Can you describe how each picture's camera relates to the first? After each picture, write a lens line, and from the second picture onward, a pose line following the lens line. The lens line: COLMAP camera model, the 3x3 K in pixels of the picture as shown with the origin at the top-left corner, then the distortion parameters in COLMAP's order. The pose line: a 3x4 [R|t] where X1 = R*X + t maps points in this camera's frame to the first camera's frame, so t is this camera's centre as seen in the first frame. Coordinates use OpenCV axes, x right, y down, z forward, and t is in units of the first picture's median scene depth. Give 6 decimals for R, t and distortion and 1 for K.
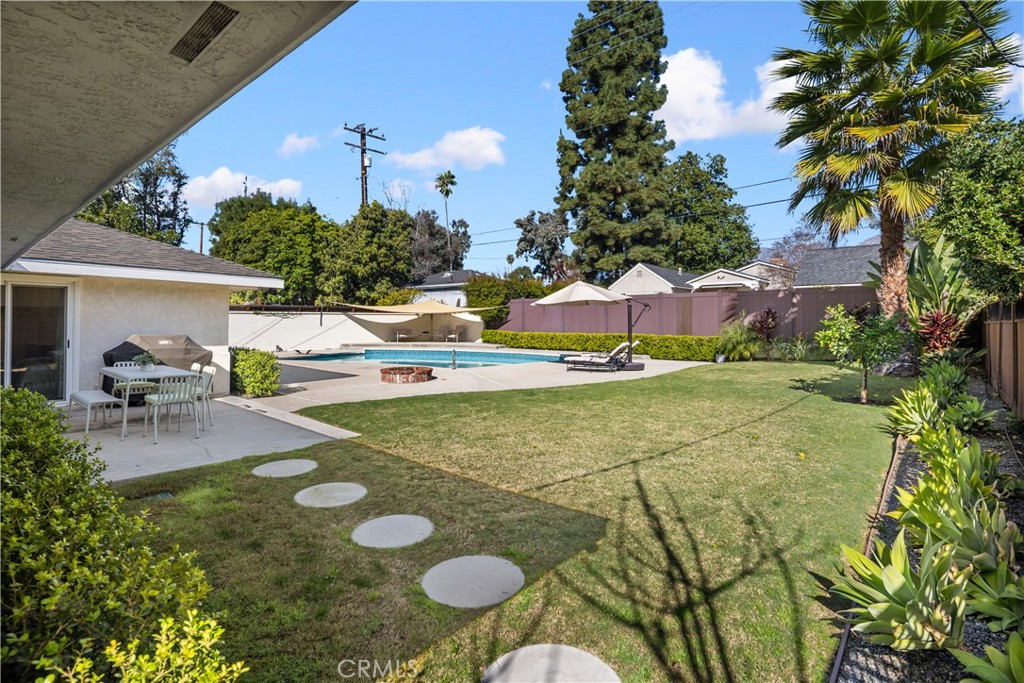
lens RADIAL K [[491.4, 0, 512.4], [0, 491.4, 311.6], [0, 0, 1]] dist [-0.000641, -0.000265]
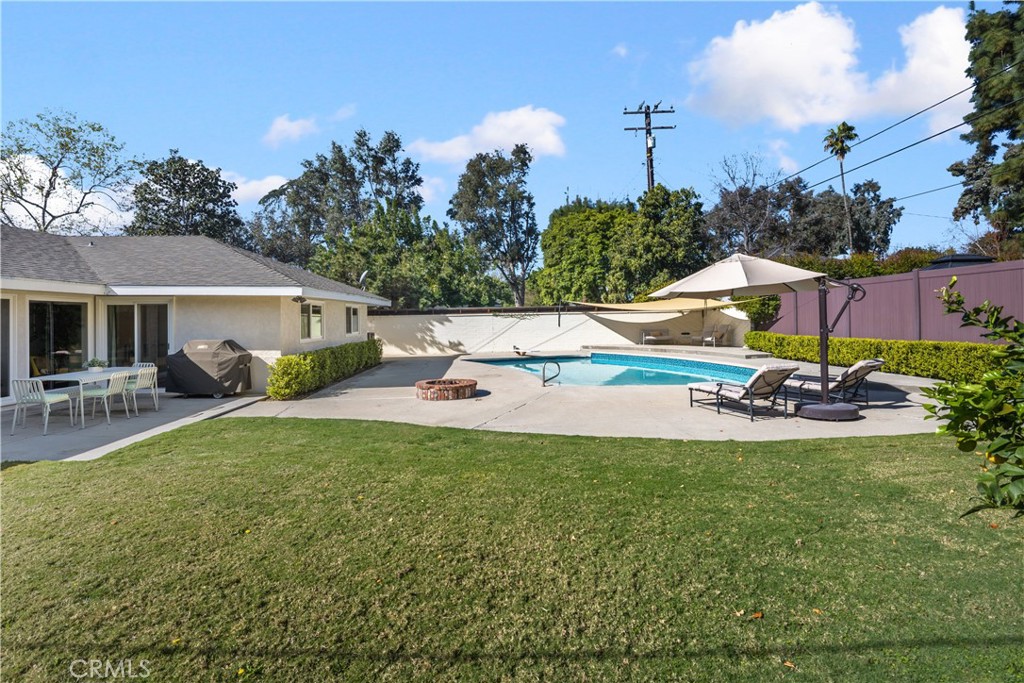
lens RADIAL K [[491.4, 0, 512.4], [0, 491.4, 311.6], [0, 0, 1]] dist [-0.000641, -0.000265]
pose [[0.680677, -0.023292, -0.732213, 0.196175], [0.029382, 0.999558, -0.004483, 0.001127], [0.731994, -0.018463, 0.681061, 0.210333]]
